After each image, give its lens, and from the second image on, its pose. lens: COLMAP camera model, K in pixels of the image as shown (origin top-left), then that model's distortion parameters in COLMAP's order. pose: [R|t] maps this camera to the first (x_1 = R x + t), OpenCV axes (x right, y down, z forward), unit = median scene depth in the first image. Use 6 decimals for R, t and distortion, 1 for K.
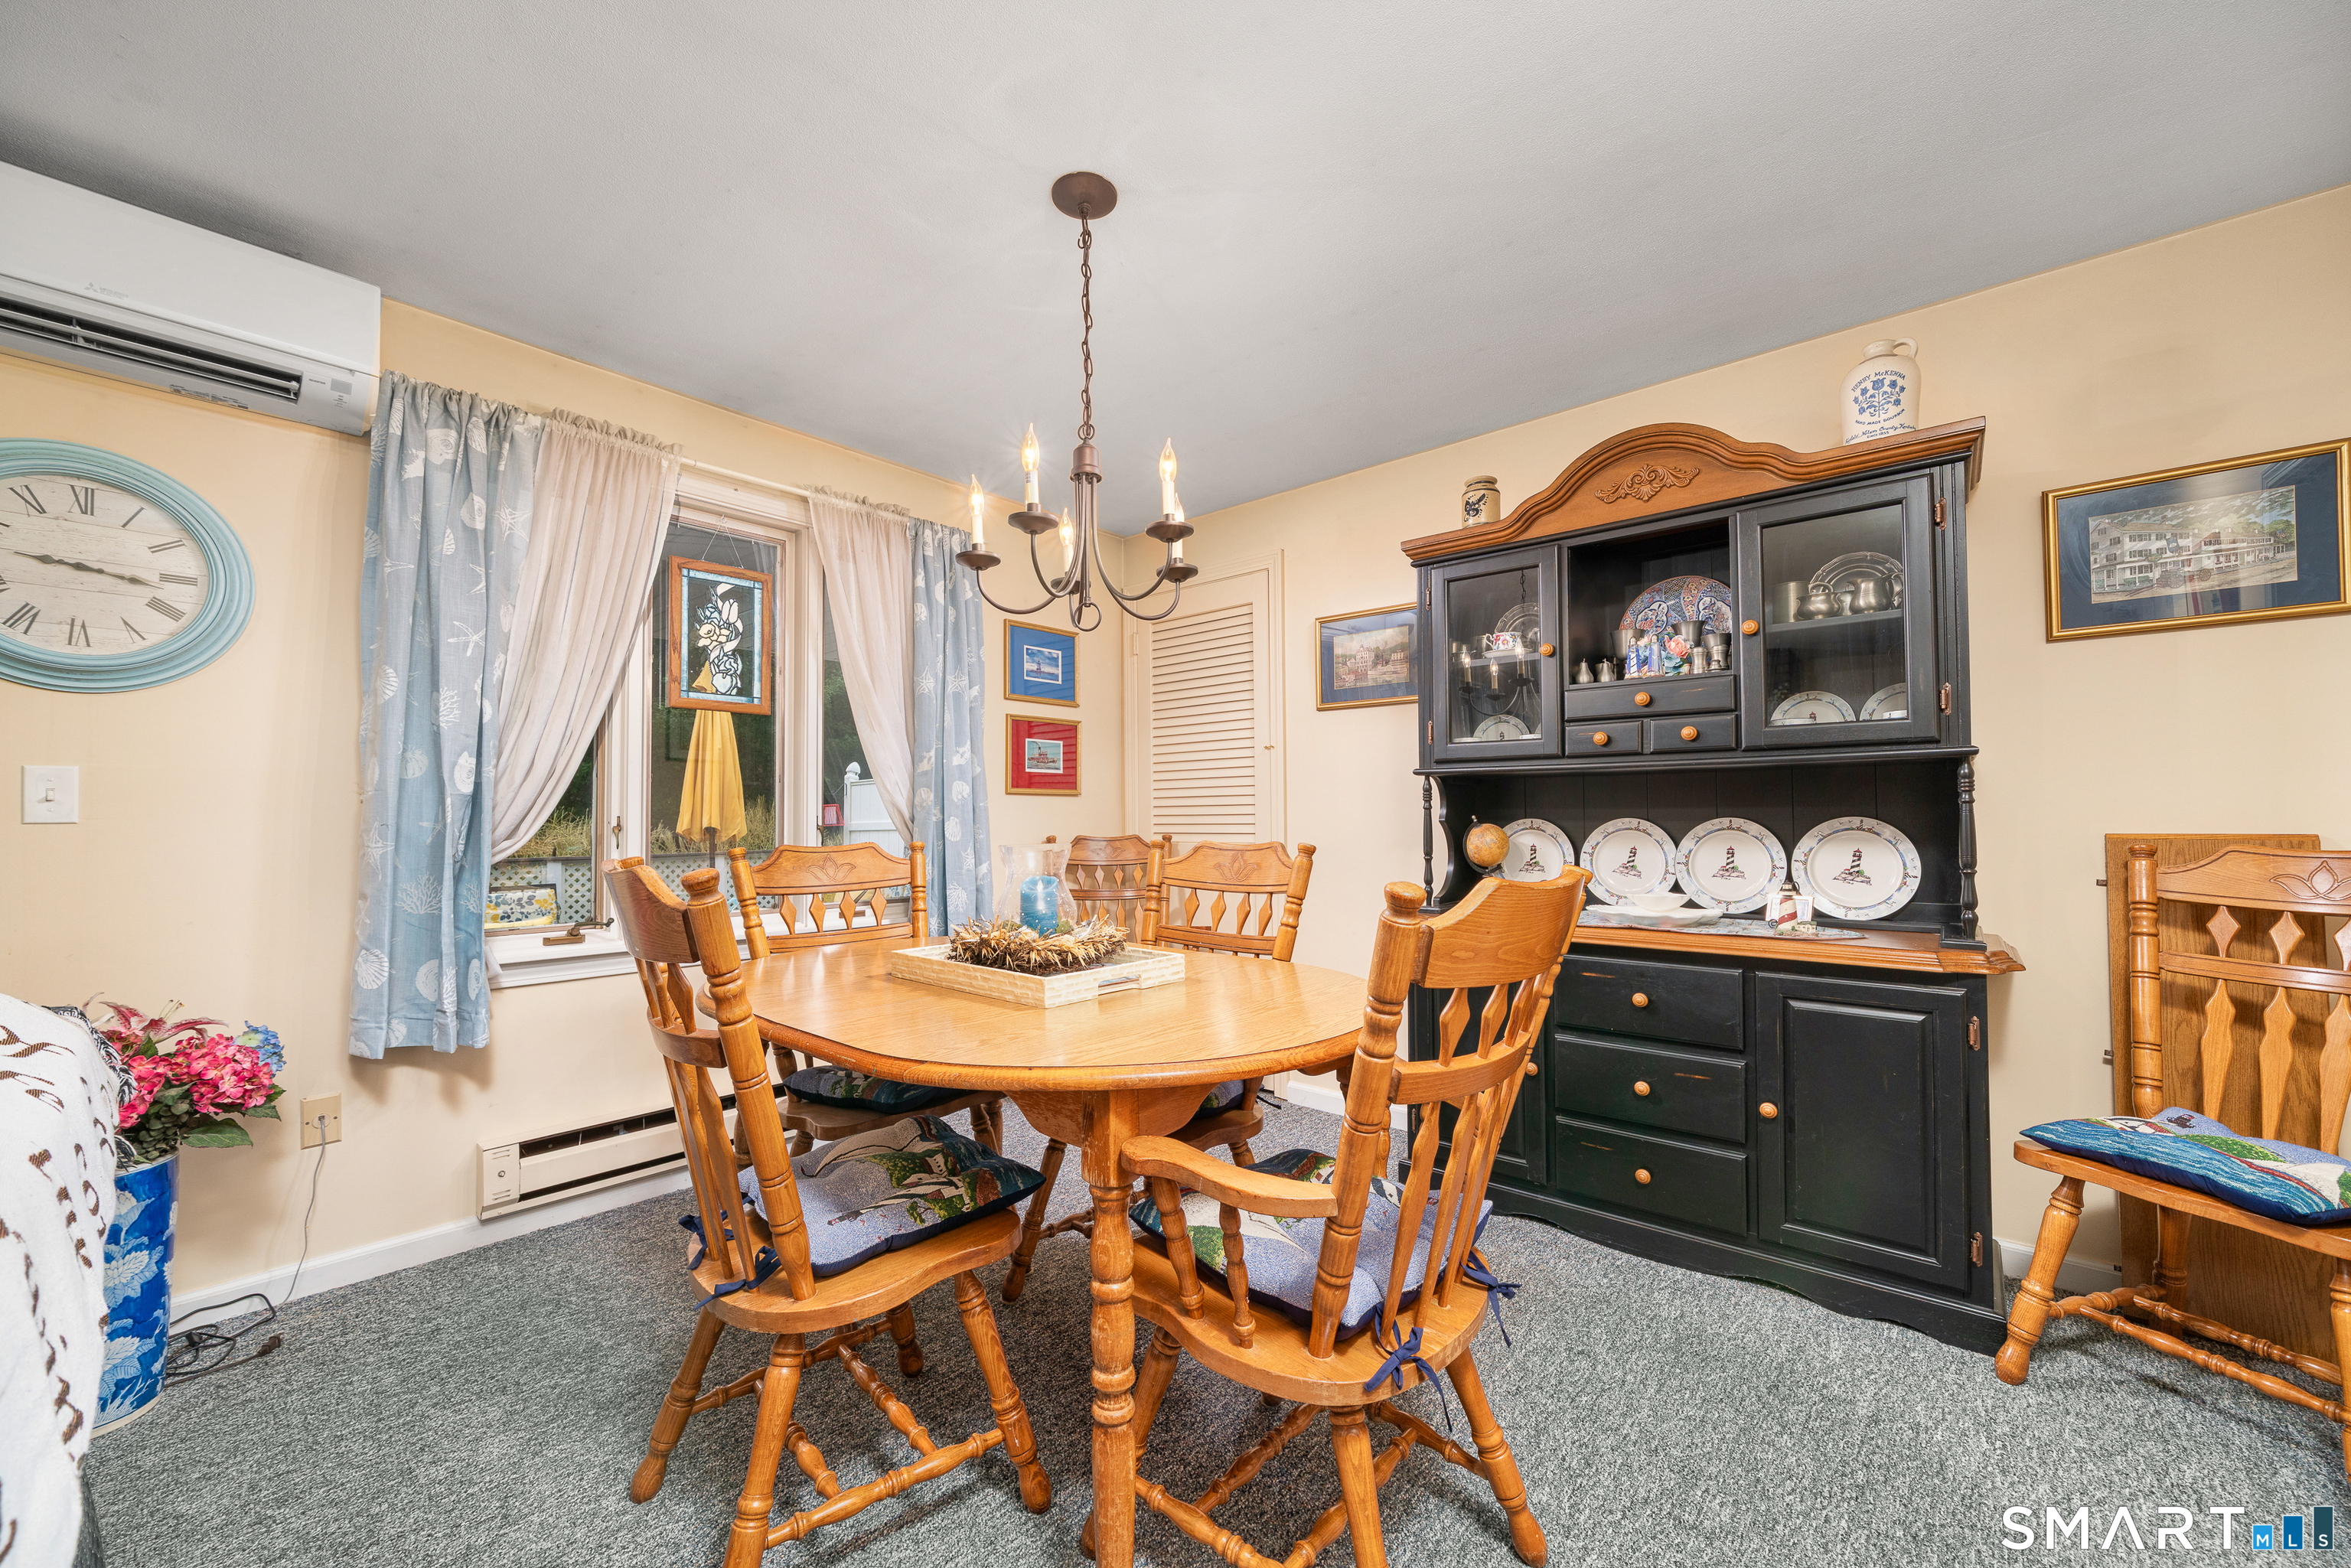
lens RADIAL K [[909.2, 0, 1171.9], [0, 909.2, 799.6], [0, 0, 1]] dist [-0.001590, -0.000043]
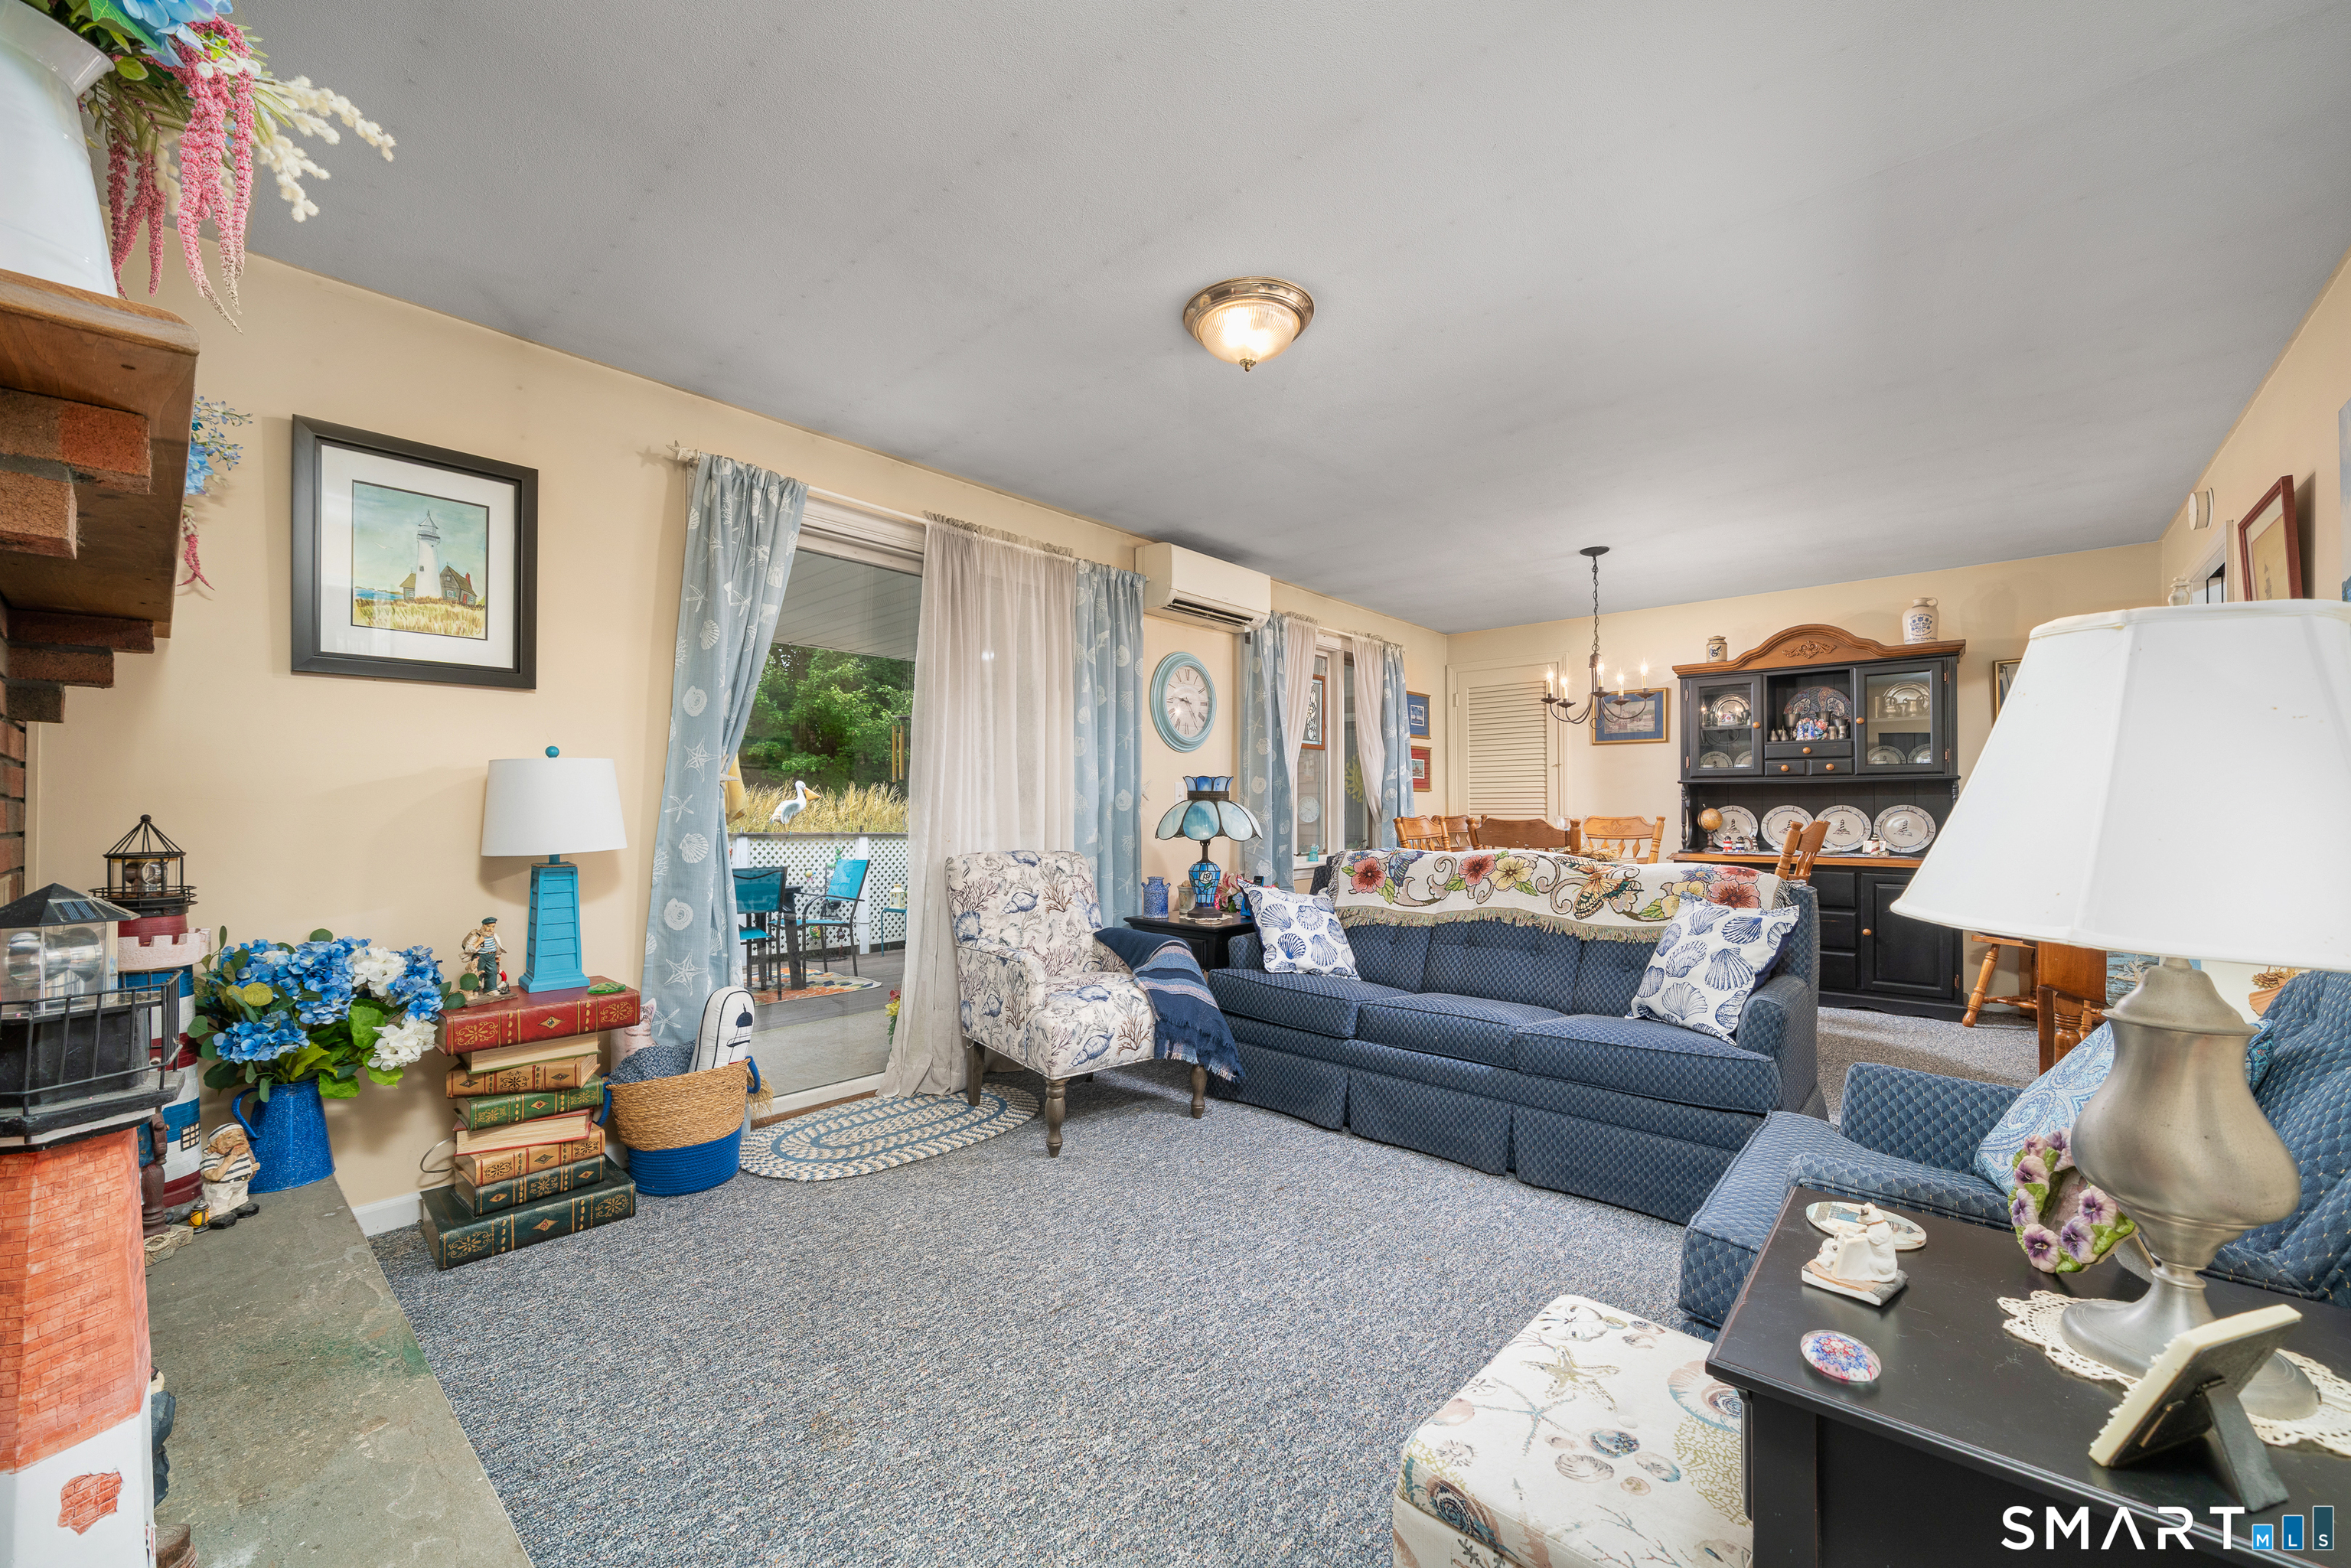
lens RADIAL K [[905.6, 0, 1169.1], [0, 905.6, 802.9], [0, 0, 1]] dist [0.000833, 0.000031]
pose [[0.999852, 0.003840, -0.016798, -0.889882], [-0.003581, 0.999874, 0.015440, -0.012100], [0.016855, -0.015377, 0.999740, -1.095680]]
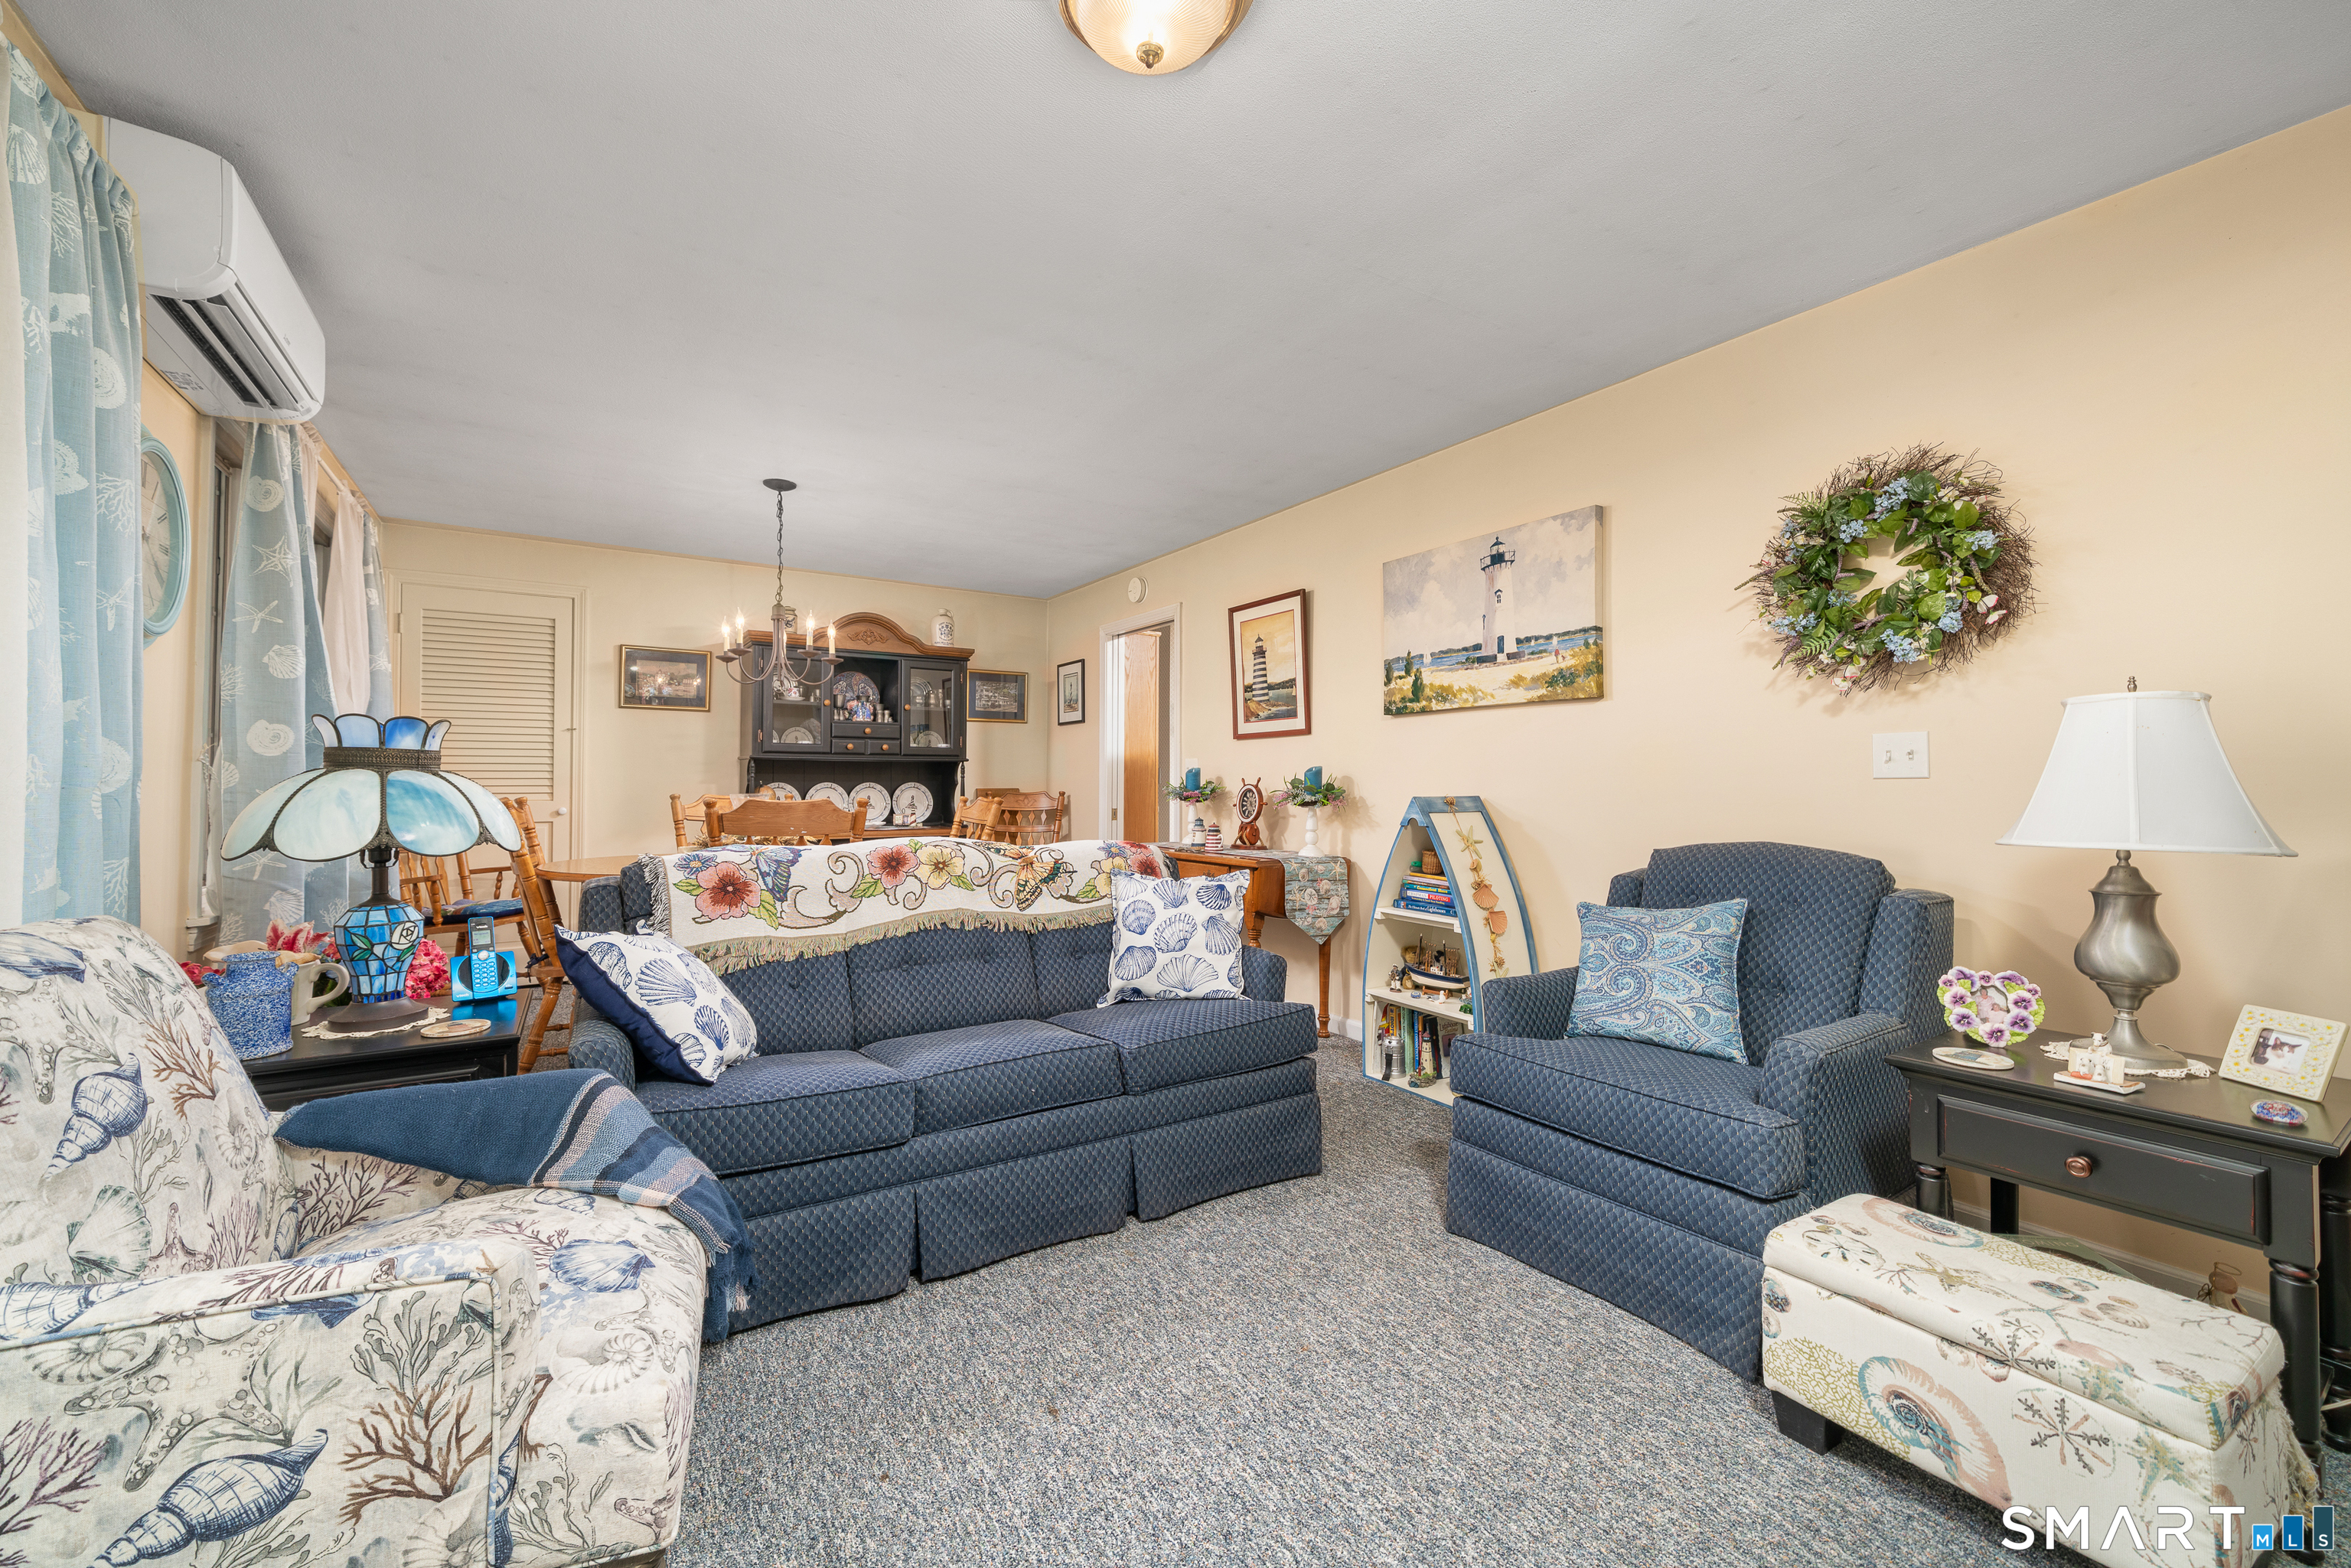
lens RADIAL K [[915.0, 0, 1128.2], [0, 915.0, 767.7], [0, 0, 1]] dist [-0.002173, -0.000163]
pose [[0.304087, 0.021565, 0.952400, -1.371963], [-0.022159, 0.999633, -0.015559, 0.004228], [-0.952387, -0.016373, 0.304453, -0.313425]]
